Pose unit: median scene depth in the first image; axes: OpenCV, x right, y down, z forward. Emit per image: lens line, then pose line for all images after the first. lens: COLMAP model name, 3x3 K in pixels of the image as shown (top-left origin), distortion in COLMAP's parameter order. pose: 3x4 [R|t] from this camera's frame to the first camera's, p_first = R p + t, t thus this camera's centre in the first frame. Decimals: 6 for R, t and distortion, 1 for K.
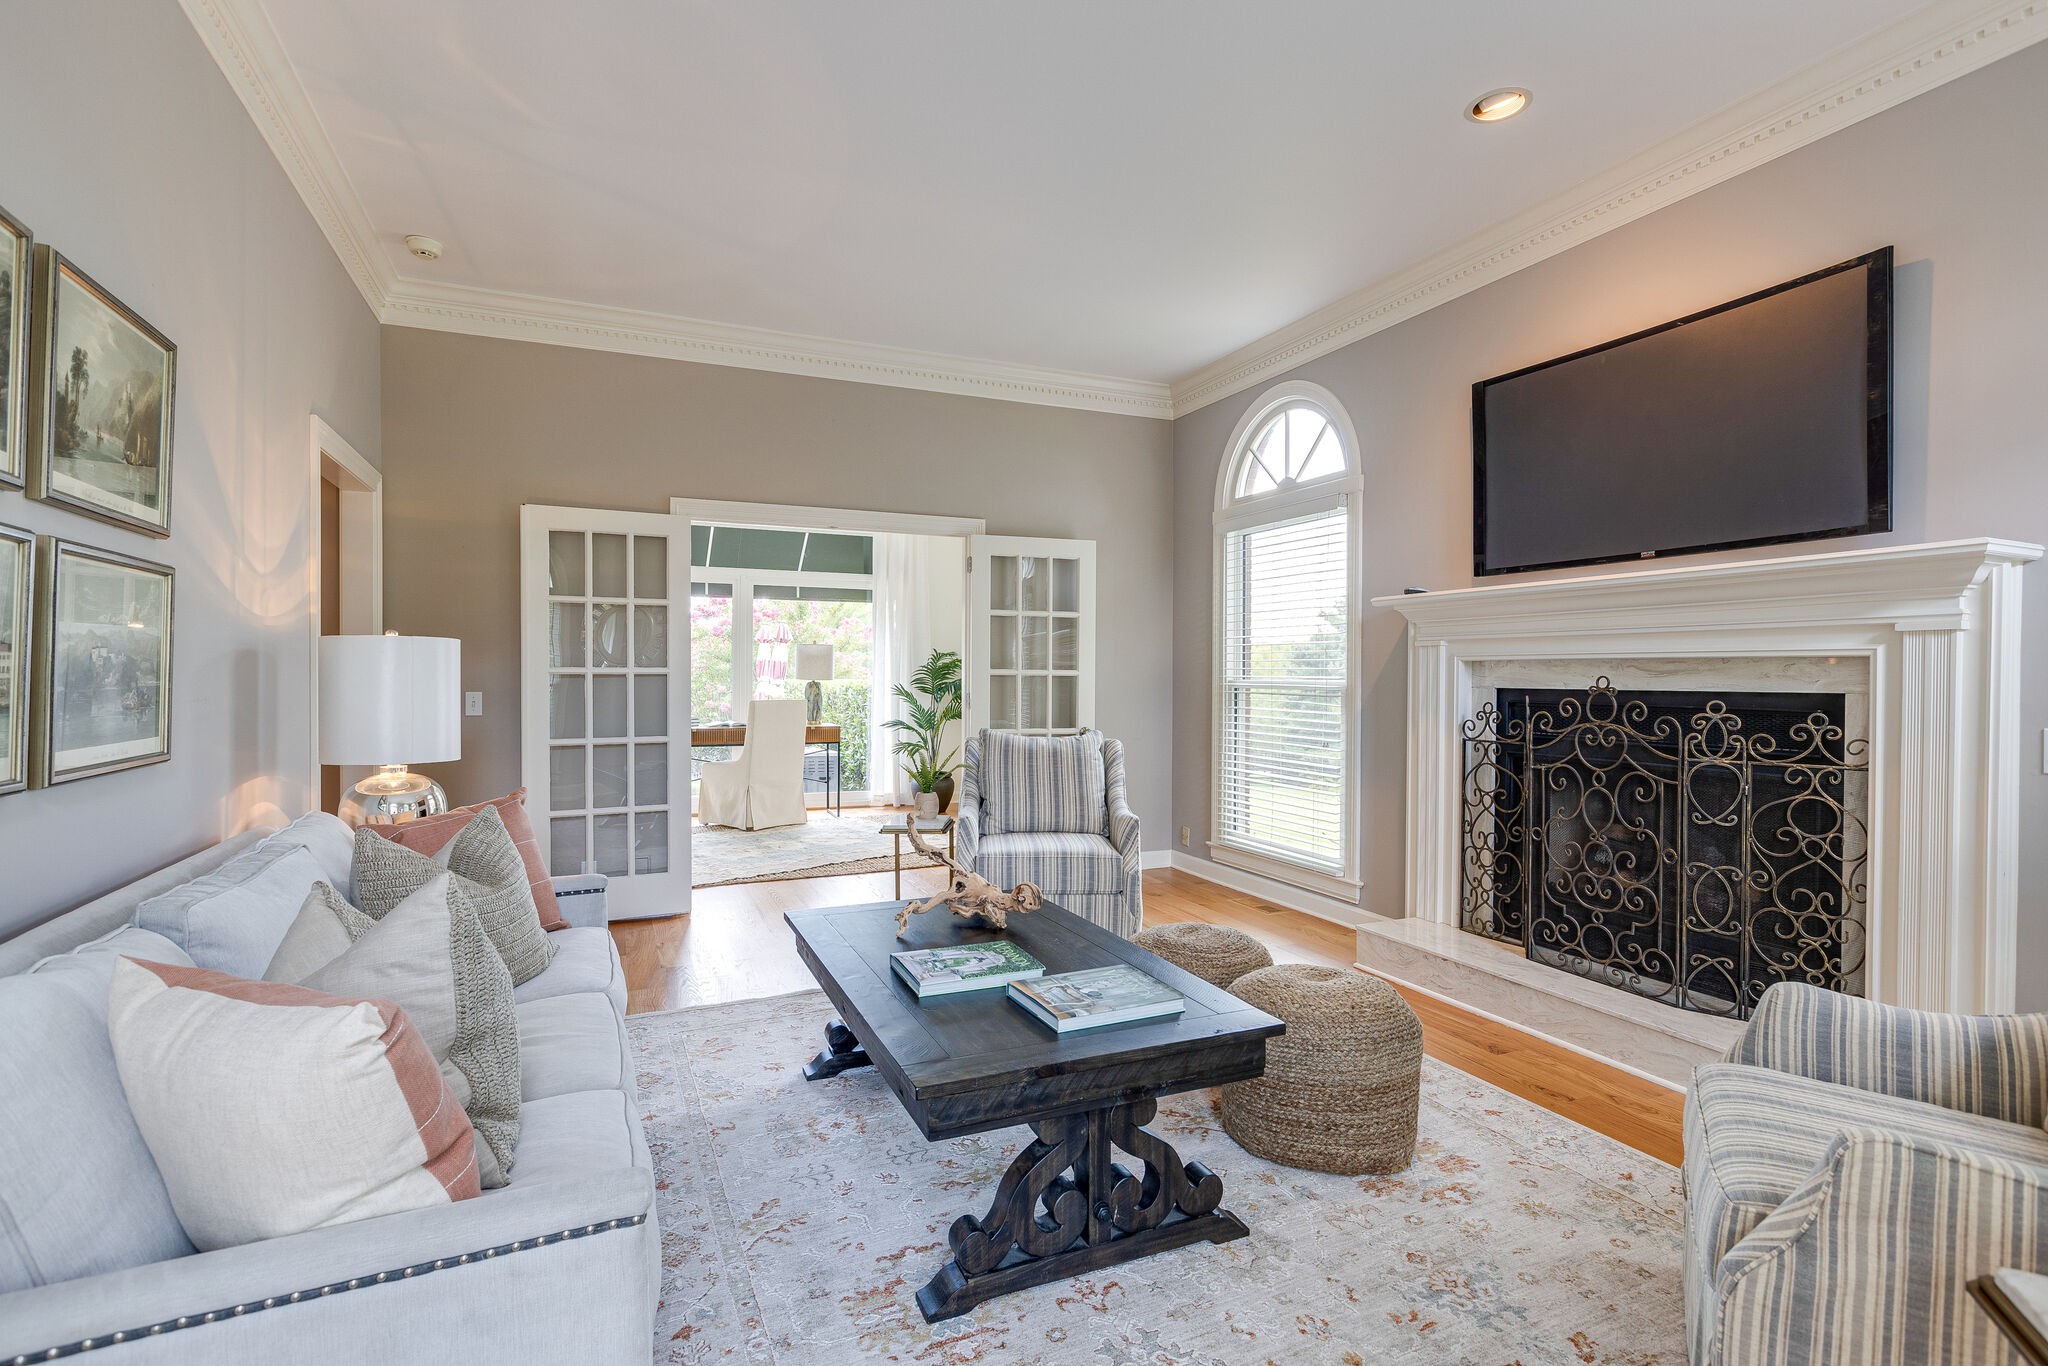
lens RADIAL K [[952.4, 0, 1035.5], [0, 952.4, 682.7], [0, 0, 1]] dist [0.000476, -0.000125]
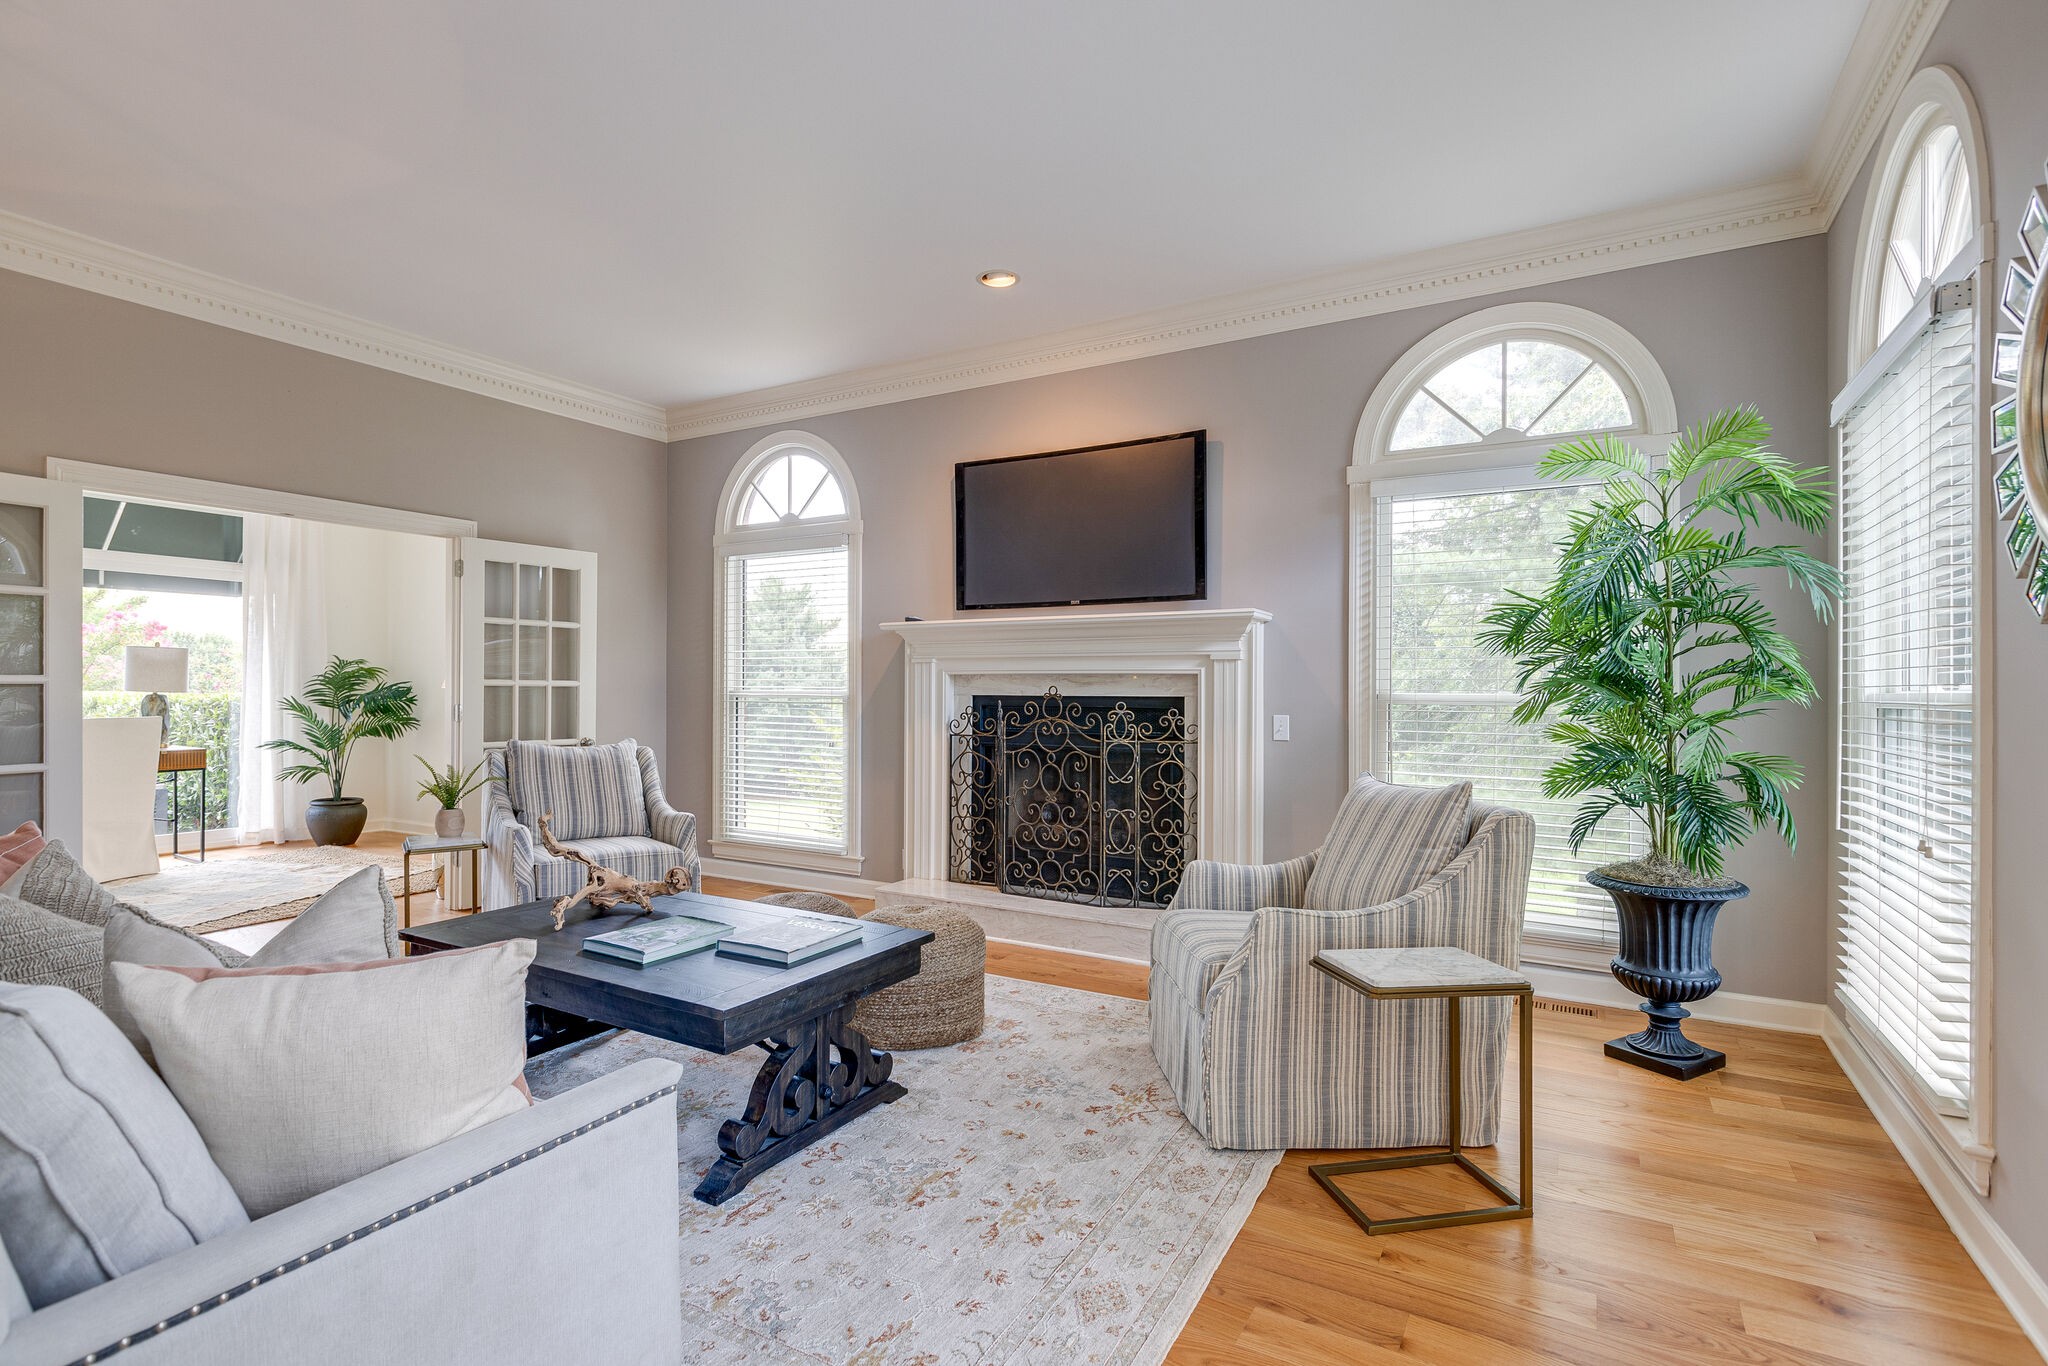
lens RADIAL K [[948.6, 0, 1007.2], [0, 948.6, 682.6], [0, 0, 1]] dist [0.002818, 0.001737]
pose [[0.819229, 0.001980, 0.573463, -0.286876], [0.004685, 0.999938, -0.010145, 0.001930], [-0.573447, 0.010998, 0.819169, -0.135227]]
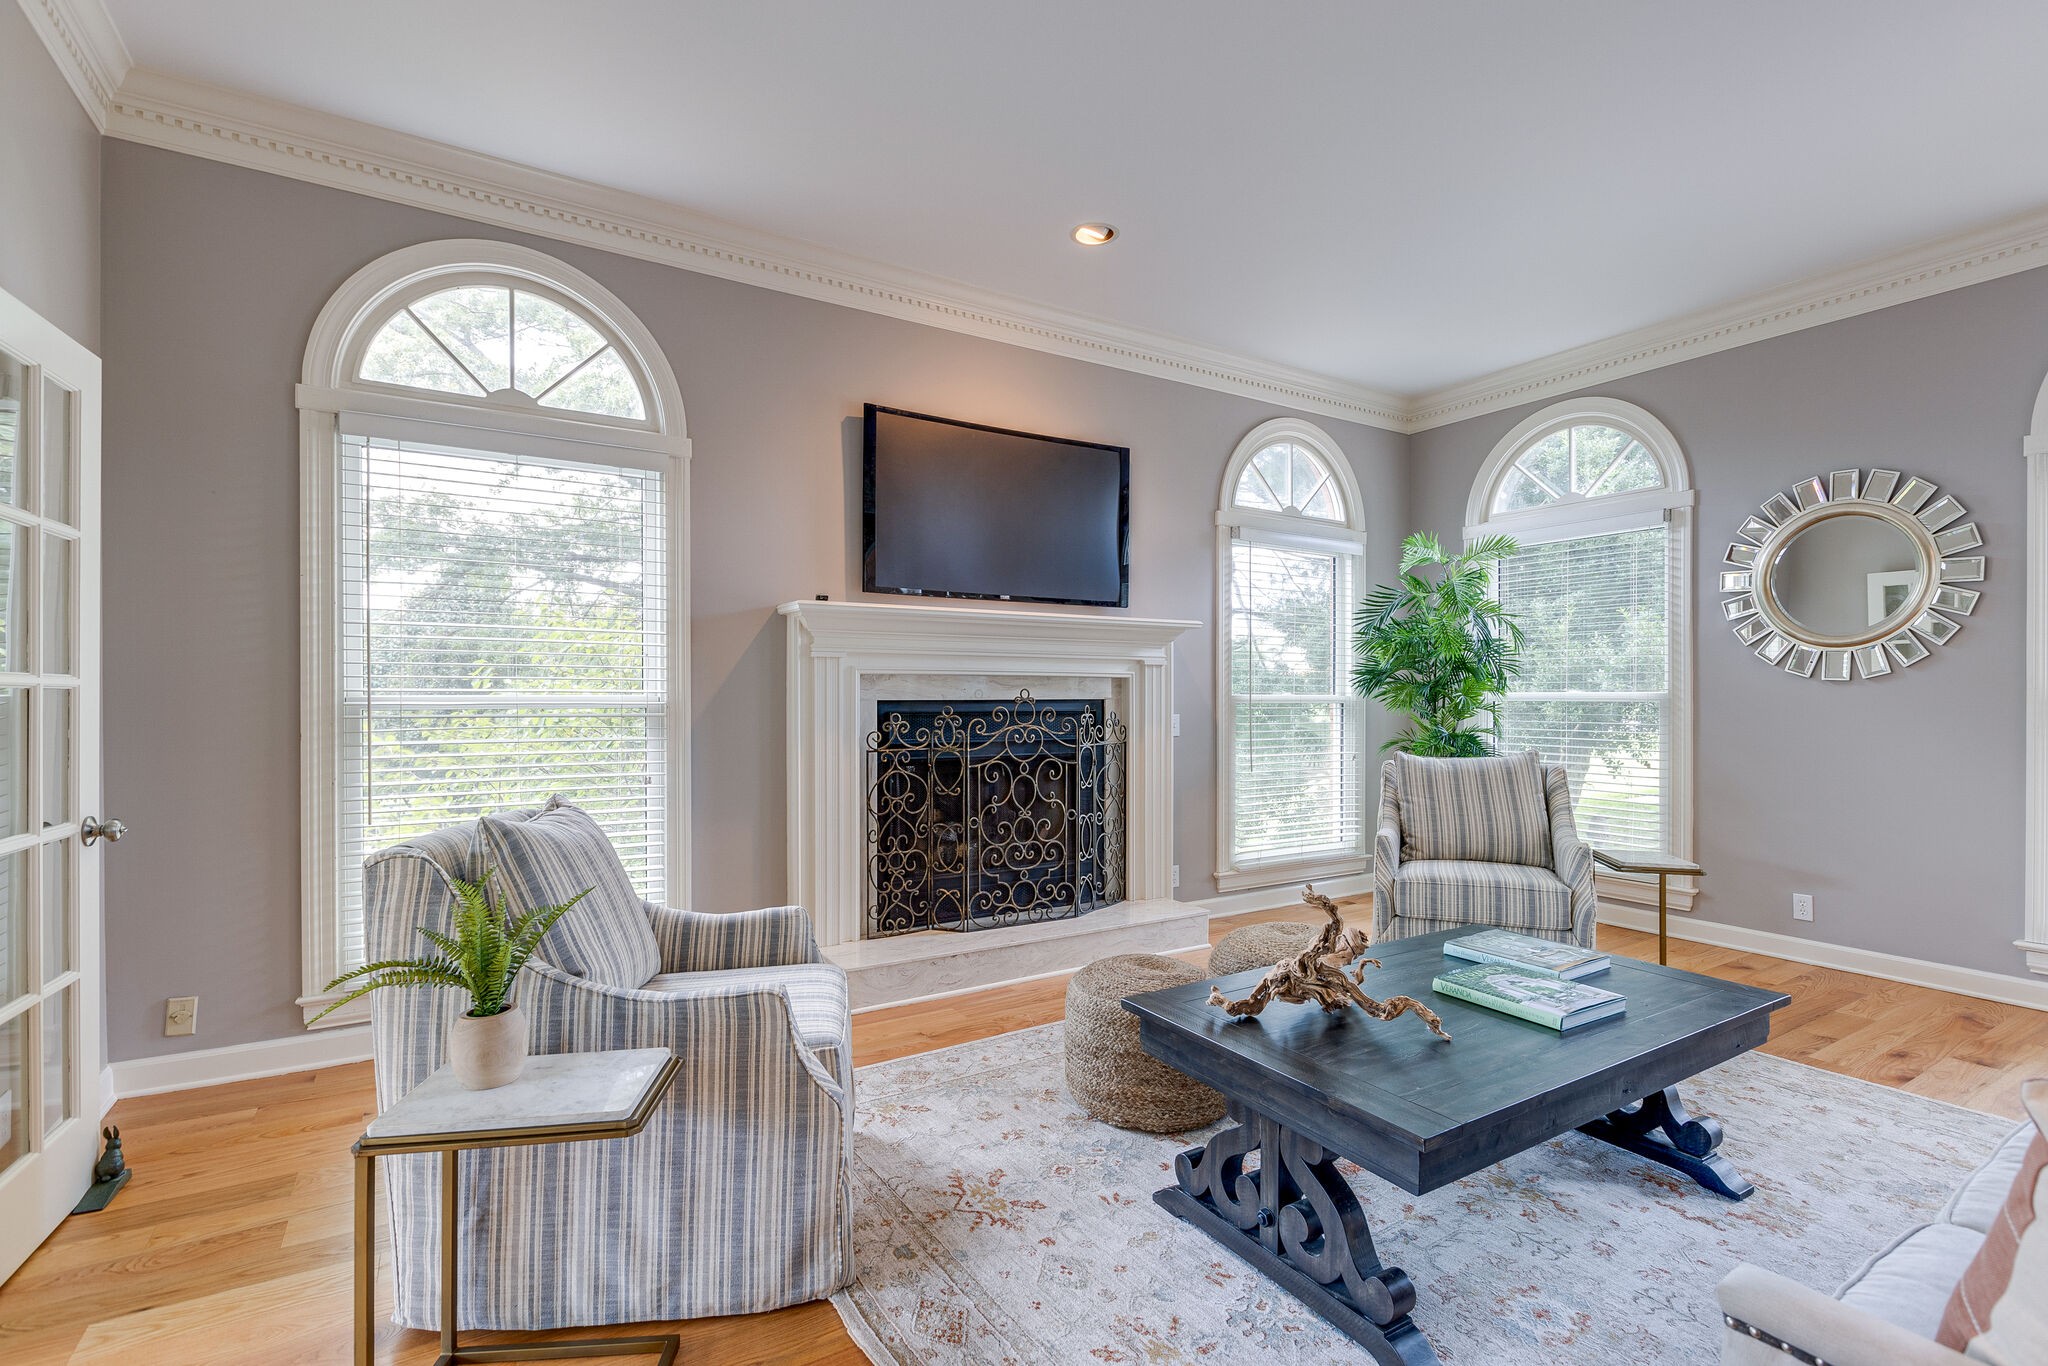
lens RADIAL K [[952.4, 0, 1005.7], [0, 952.4, 691.7], [0, 0, 1]] dist [0.000476, -0.000125]
pose [[-0.120834, -0.005311, 0.992659, -0.710219], [0.004631, 0.999972, 0.005914, -0.011486], [-0.992662, 0.005311, -0.120806, 1.205753]]
